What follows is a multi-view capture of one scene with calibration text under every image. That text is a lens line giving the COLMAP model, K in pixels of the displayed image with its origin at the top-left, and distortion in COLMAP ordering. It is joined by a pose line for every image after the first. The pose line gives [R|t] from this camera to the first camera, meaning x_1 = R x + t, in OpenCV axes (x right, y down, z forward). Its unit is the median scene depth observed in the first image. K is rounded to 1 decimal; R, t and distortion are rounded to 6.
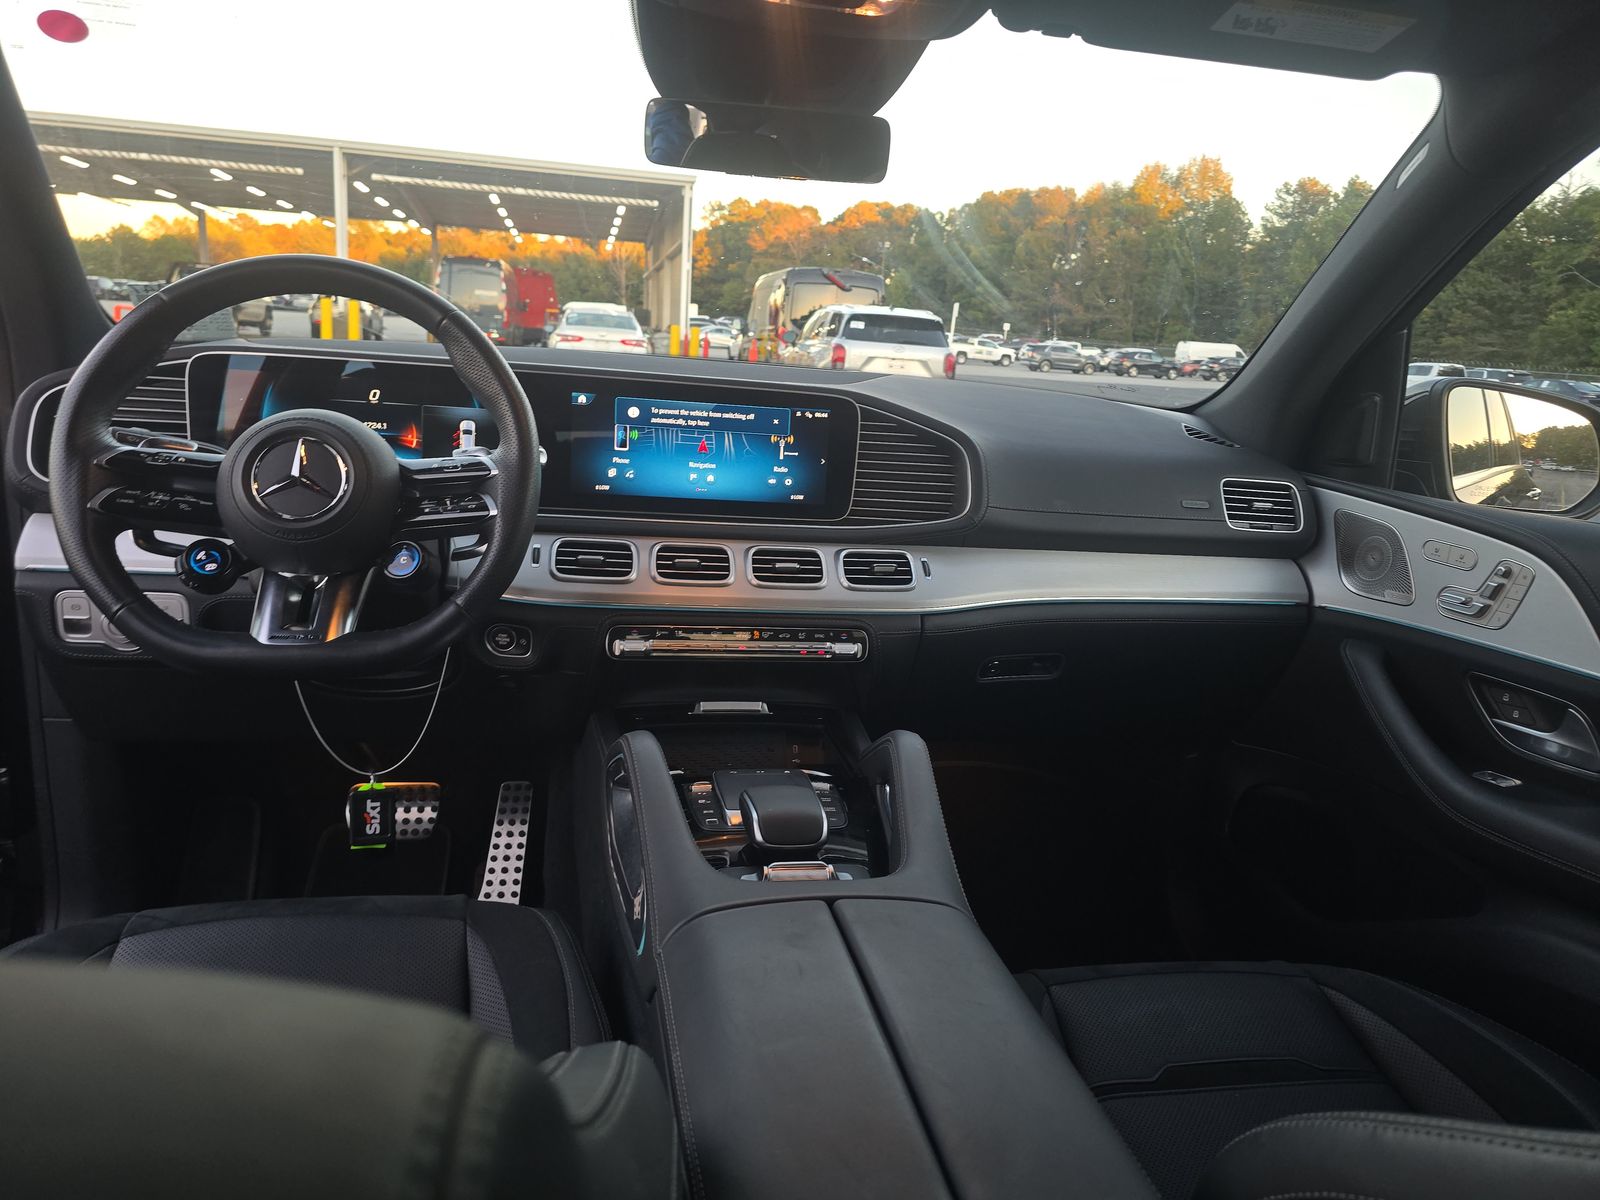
lens RADIAL K [[1140.5, 0, 800.0], [0, 1140.5, 600.0], [0, 0, 1]] dist [0.122548, -0.129741]
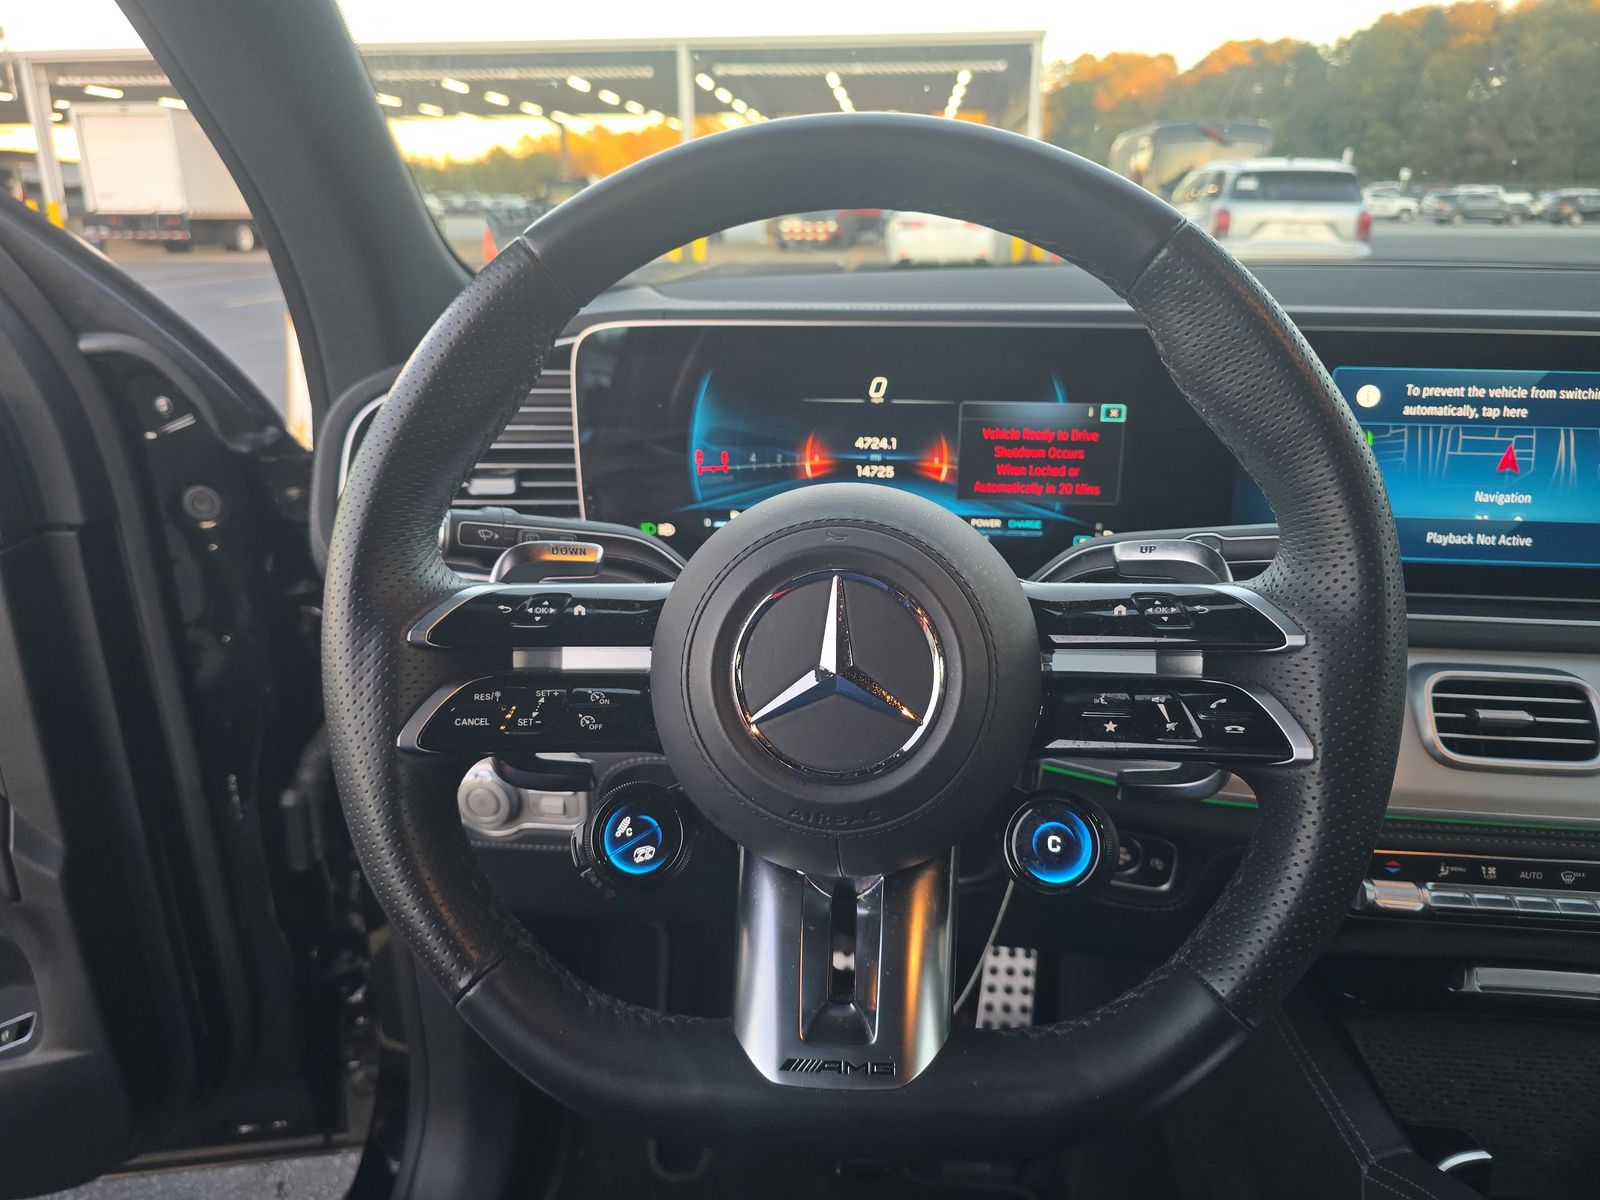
lens RADIAL K [[1076.9, 0, 800.0], [0, 1076.9, 600.0], [0, 0, 1]] dist [0.017787, -0.000474]
pose [[0.965422, 0.027470, -0.259242, -0.050722], [0.003542, 0.992959, 0.118406, -0.025965], [0.260669, -0.115230, 0.958527, 0.093235]]
